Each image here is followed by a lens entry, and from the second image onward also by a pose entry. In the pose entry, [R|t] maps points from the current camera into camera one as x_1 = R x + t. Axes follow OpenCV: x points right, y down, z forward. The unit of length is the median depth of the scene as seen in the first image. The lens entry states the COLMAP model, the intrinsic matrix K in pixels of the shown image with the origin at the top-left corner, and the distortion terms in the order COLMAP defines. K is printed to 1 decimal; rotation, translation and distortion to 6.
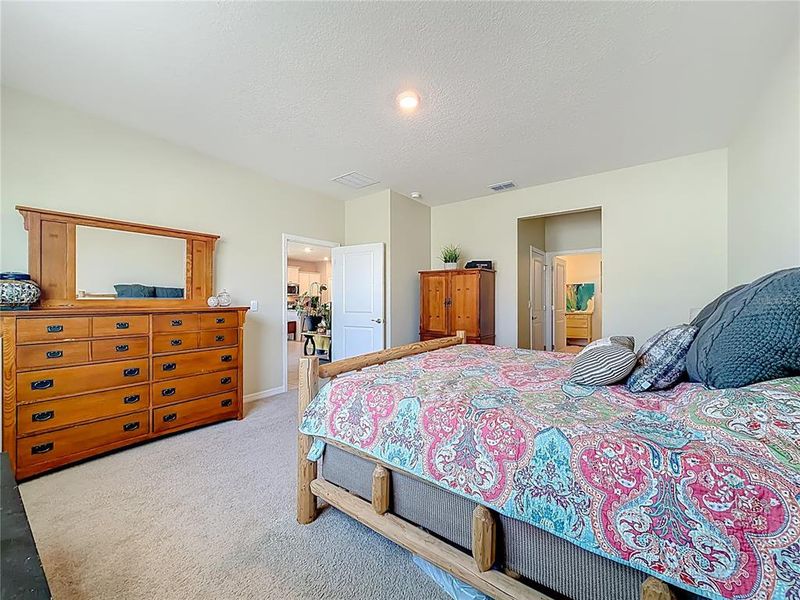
lens RADIAL K [[323.4, 0, 403.1], [0, 323.4, 298.3], [0, 0, 1]] dist [-0.000556, -0.000232]
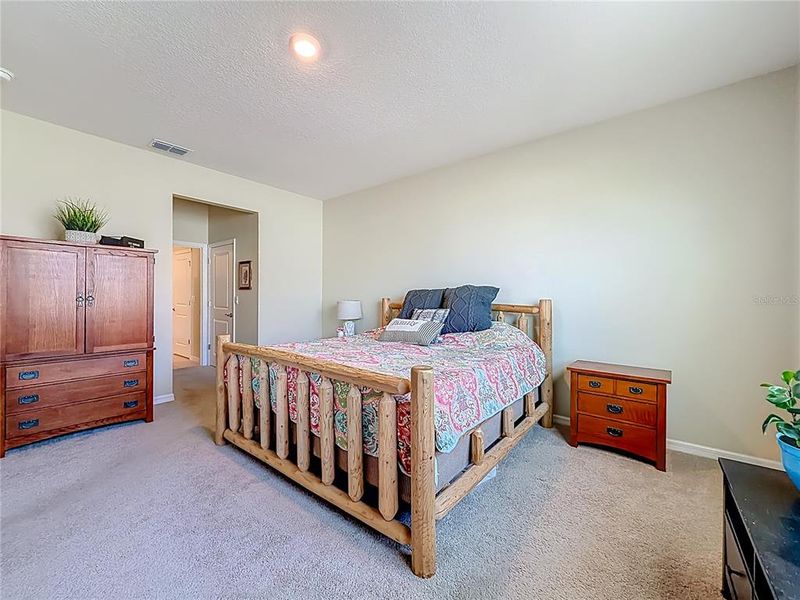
lens RADIAL K [[323.4, 0, 403.1], [0, 323.4, 298.3], [0, 0, 1]] dist [-0.000556, -0.000232]
pose [[0.035299, 0.004124, 0.999368, -0.442741], [-0.015549, 0.999873, -0.003577, 0.005398], [-0.999256, -0.015413, 0.035358, 0.416679]]
